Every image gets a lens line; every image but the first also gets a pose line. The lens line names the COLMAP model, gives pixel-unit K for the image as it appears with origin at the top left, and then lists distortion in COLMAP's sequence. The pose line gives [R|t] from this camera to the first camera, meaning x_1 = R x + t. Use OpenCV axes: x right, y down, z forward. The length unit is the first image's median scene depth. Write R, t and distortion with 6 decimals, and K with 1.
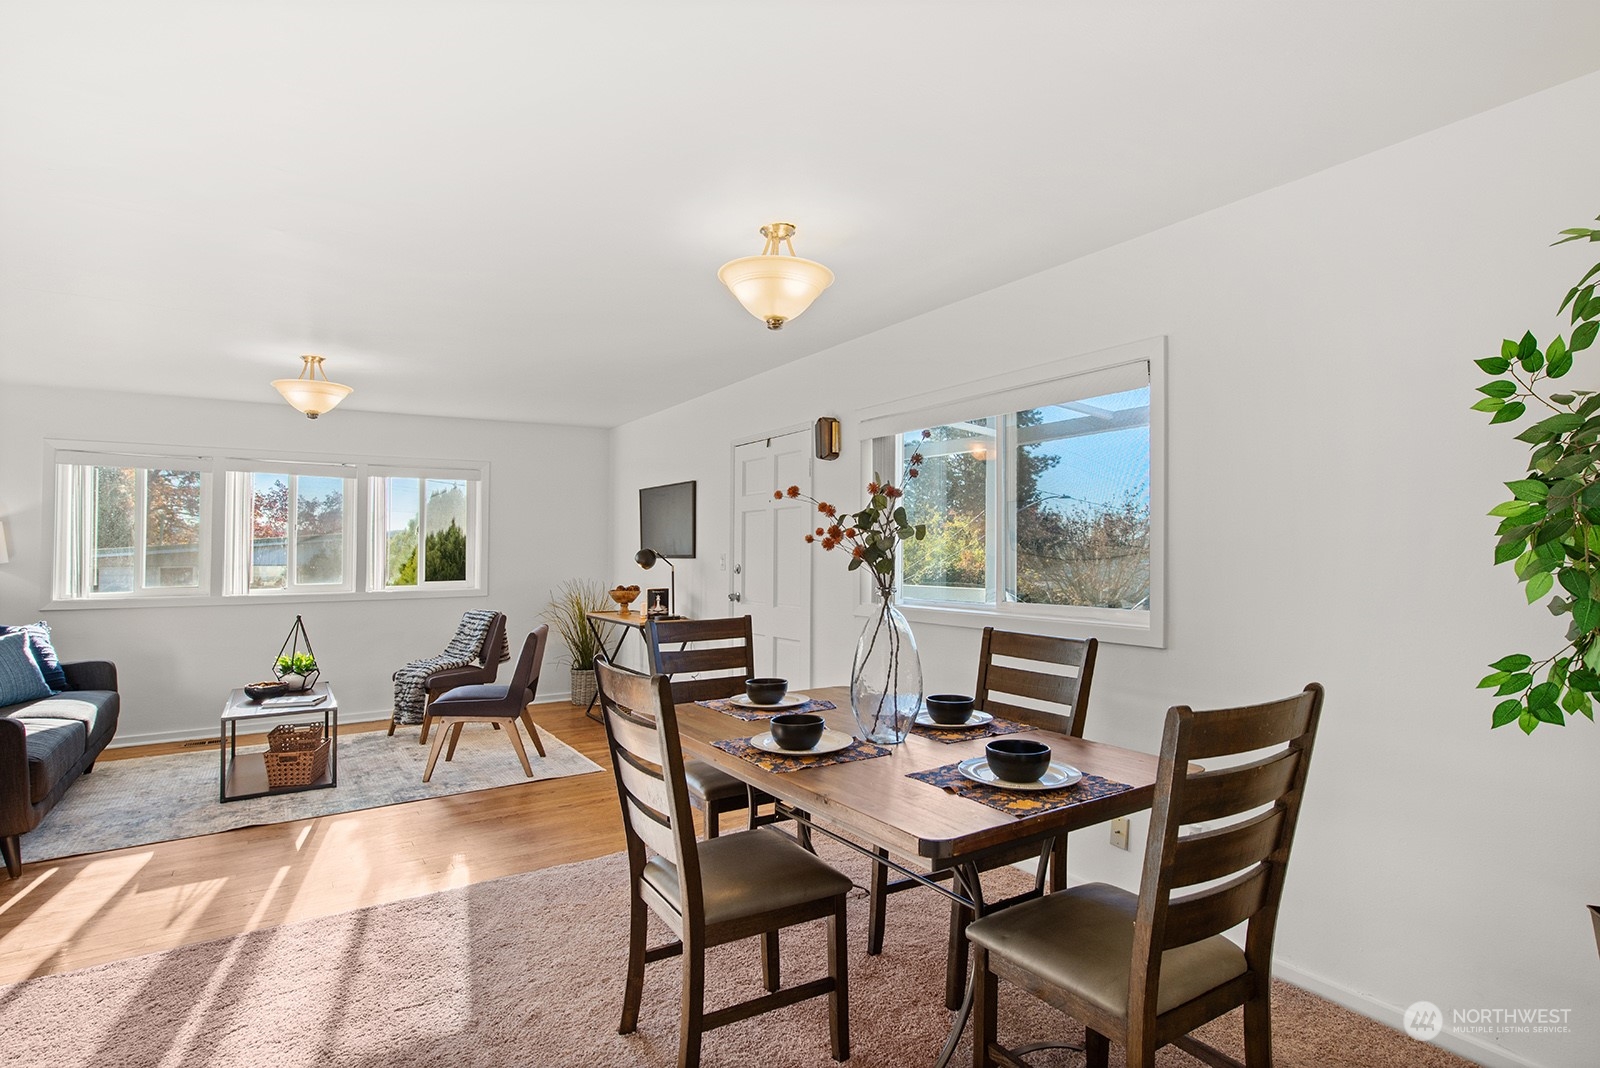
lens RADIAL K [[826.5, 0, 800.0], [0, 826.5, 534.0], [0, 0, 1]] dist [0.002838, 0.000978]
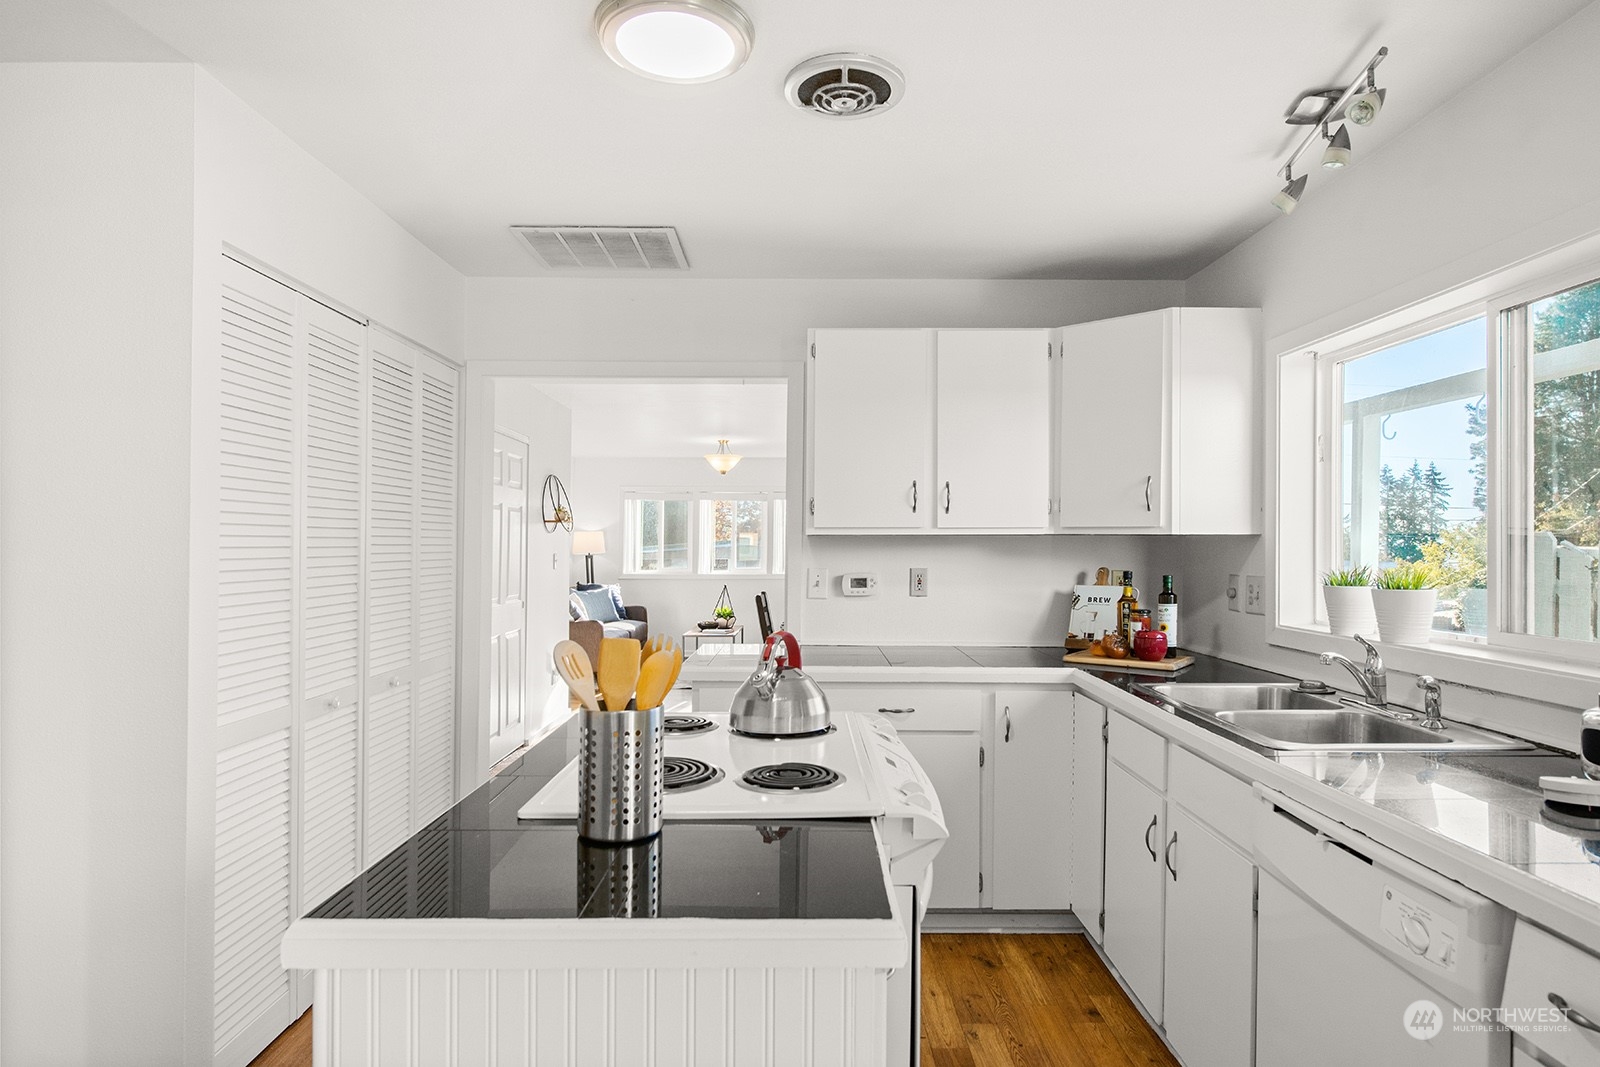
lens RADIAL K [[906.1, 0, 800.0], [0, 906.1, 533.5], [0, 0, 1]] dist [0.001541, -0.013328]
pose [[0.839112, -0.003691, -0.543946, 0.540009], [0.005829, 0.999981, 0.002207, -0.012164], [0.543927, -0.005023, 0.839117, -0.490198]]
